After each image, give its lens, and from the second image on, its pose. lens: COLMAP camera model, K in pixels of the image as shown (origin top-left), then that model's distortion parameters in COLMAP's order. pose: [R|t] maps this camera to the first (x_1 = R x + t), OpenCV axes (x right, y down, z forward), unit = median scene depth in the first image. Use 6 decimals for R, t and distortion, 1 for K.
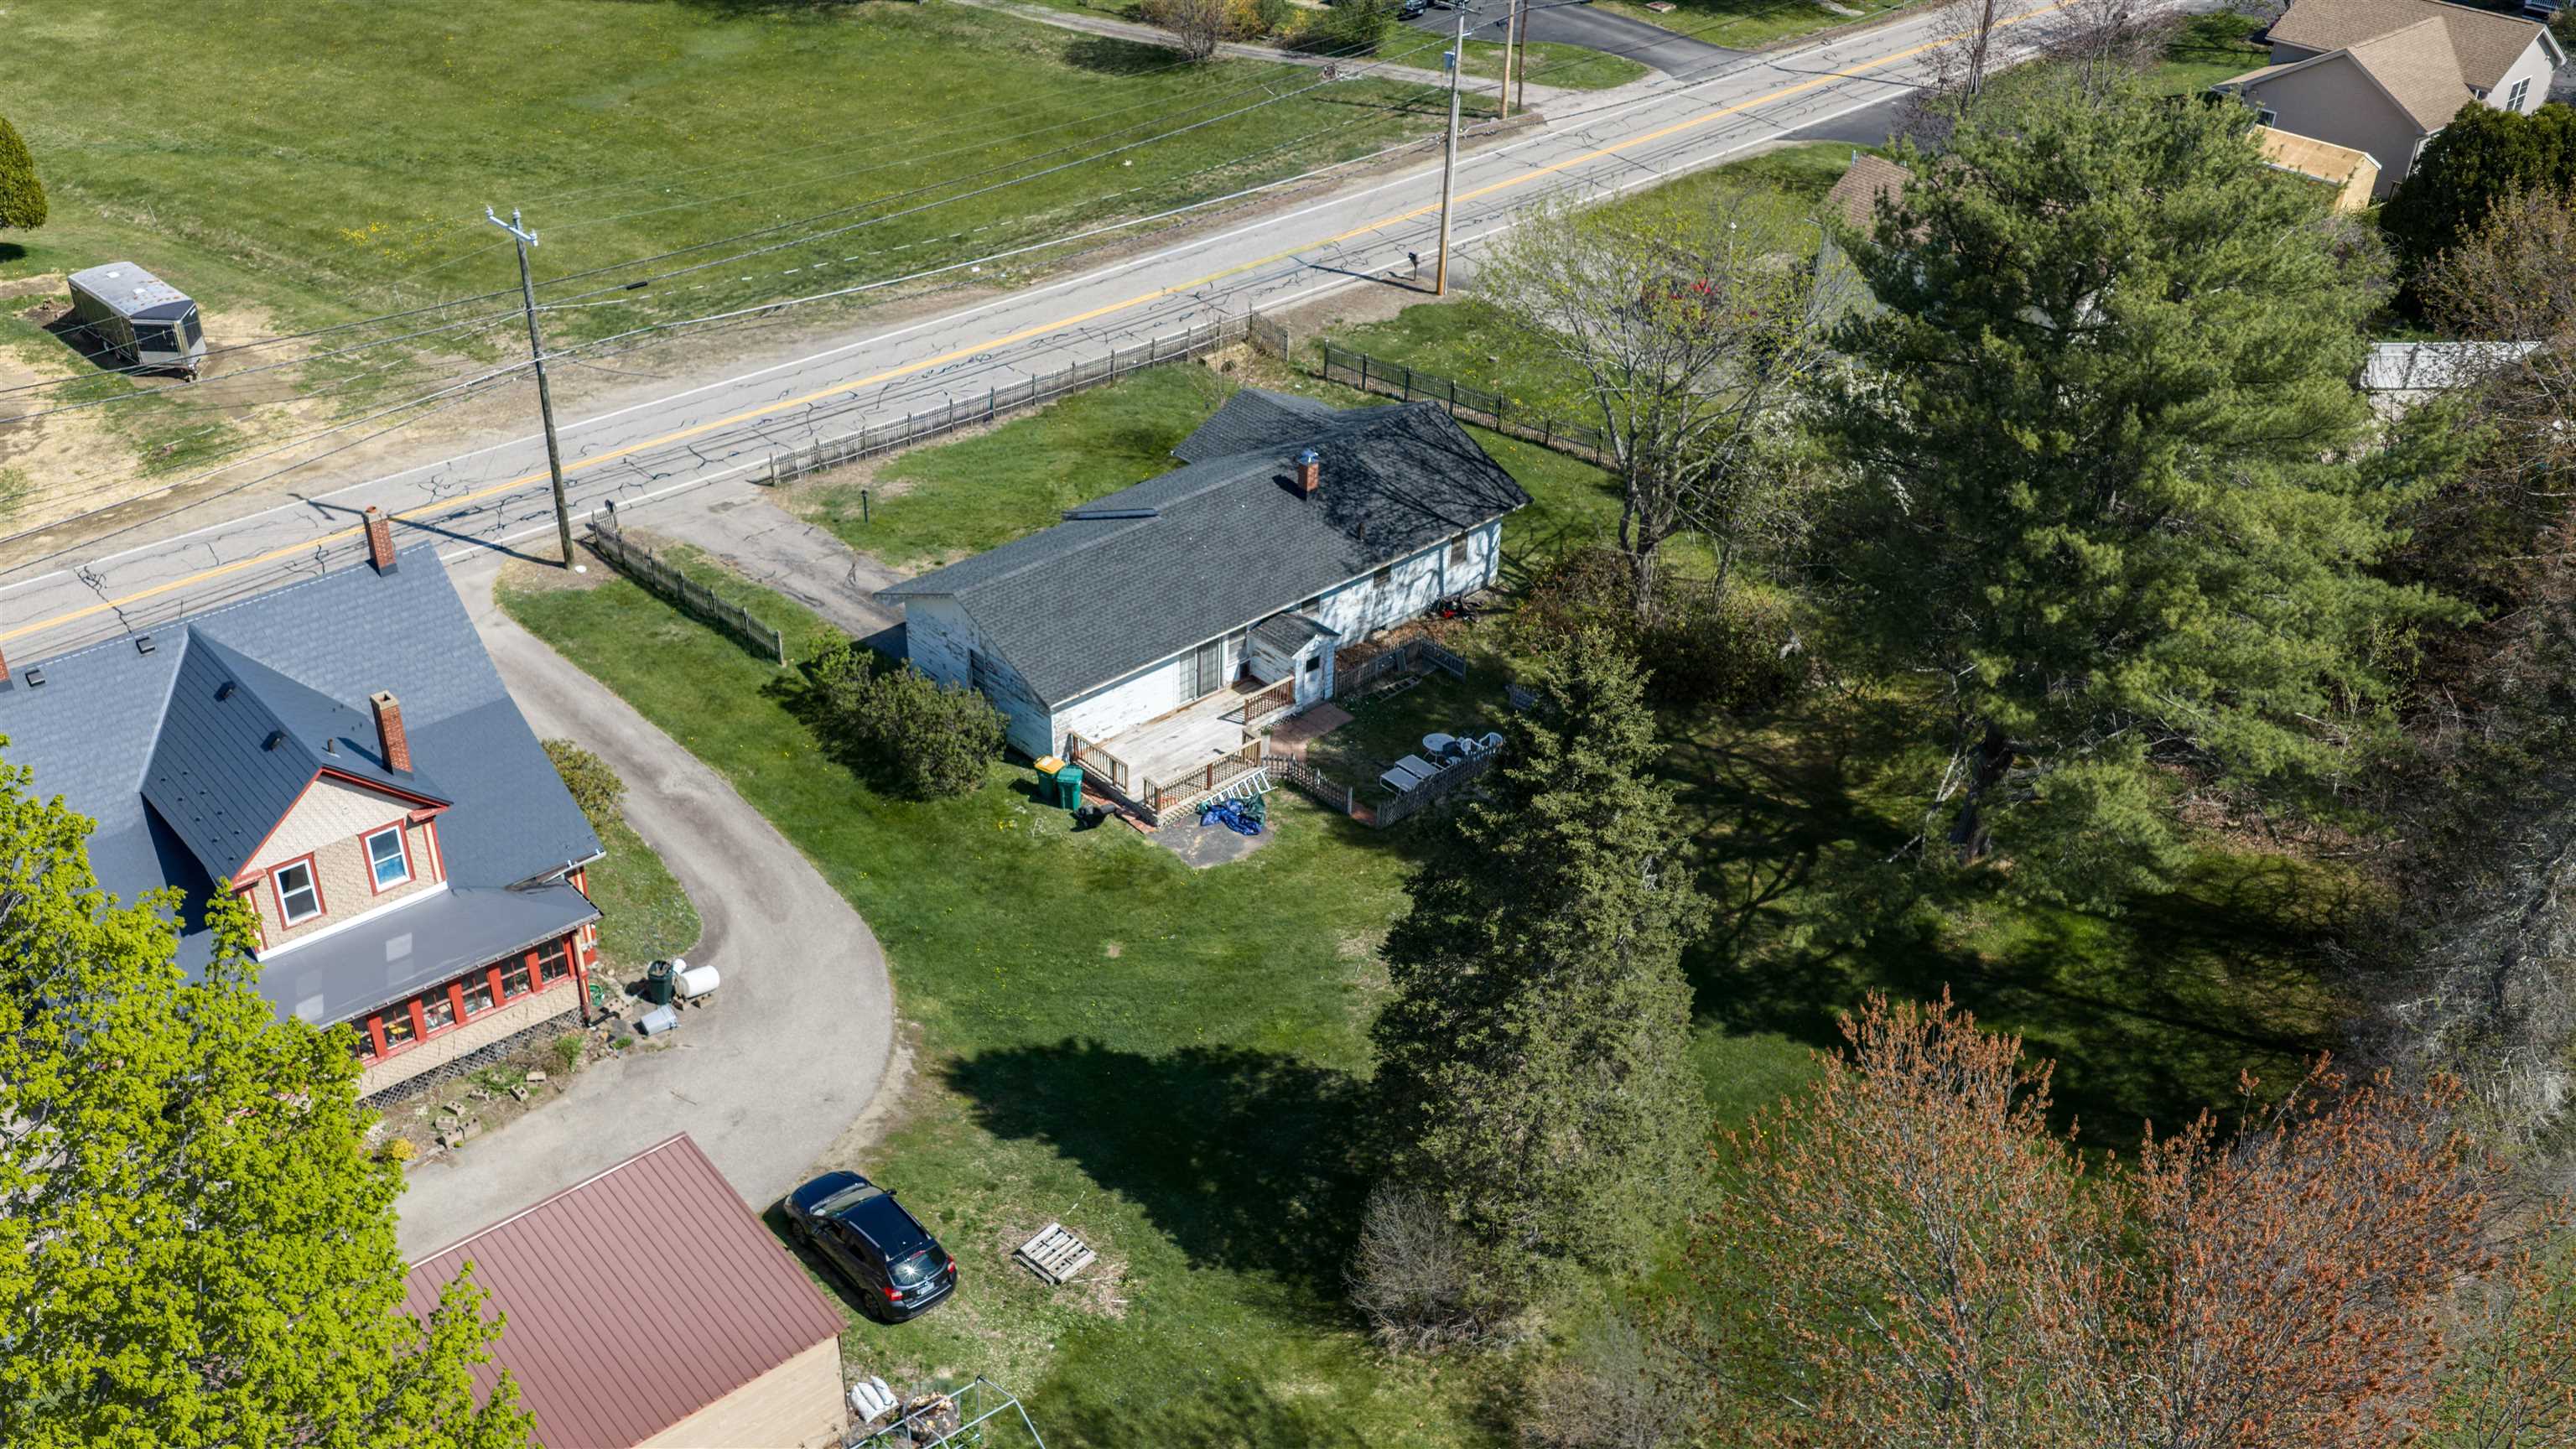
lens RADIAL K [[2335.6, 0, 1201.1], [0, 2335.6, 806.6], [0, 0, 1]] dist [0.022133, -0.011333]
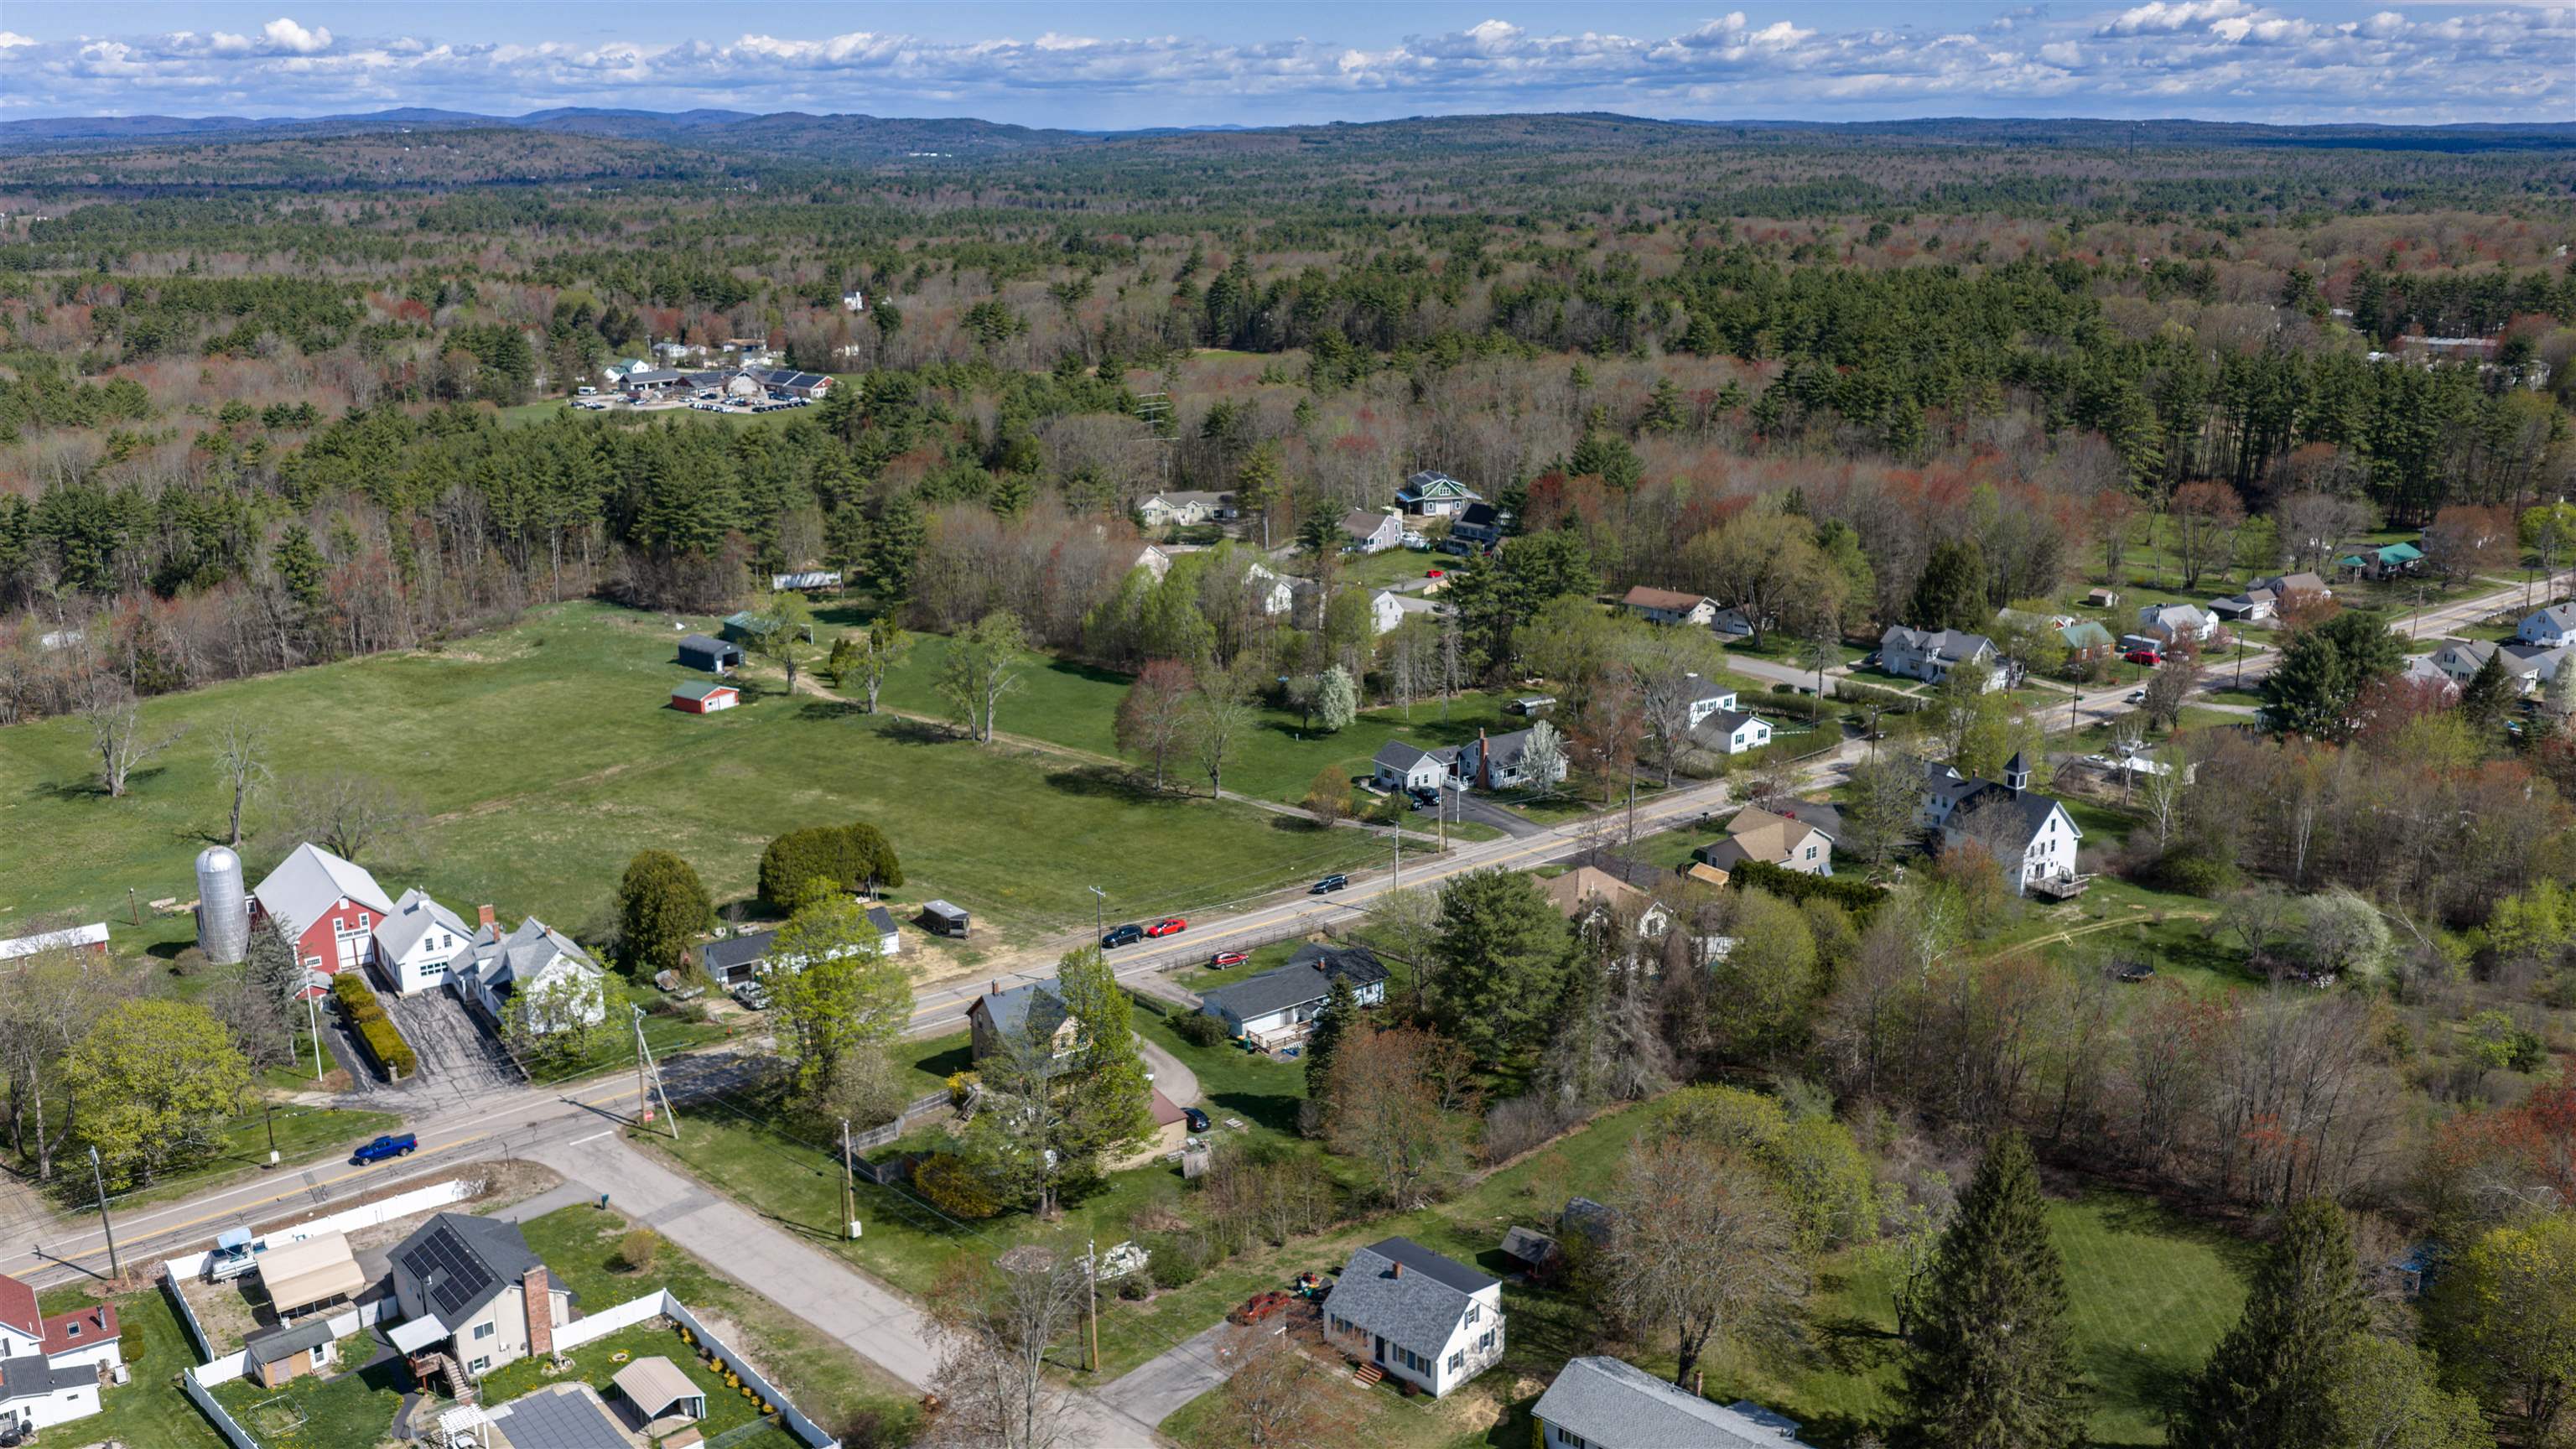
lens RADIAL K [[2128.6, 0, 1292.8], [0, 2128.6, 734.6], [0, 0, 1]] dist [0.029017, -0.060680]
pose [[0.997038, 0.009190, -0.076360, 0.235683], [-0.032251, 0.951289, -0.306609, 0.489839], [0.069823, 0.308163, 0.948768, -2.044789]]
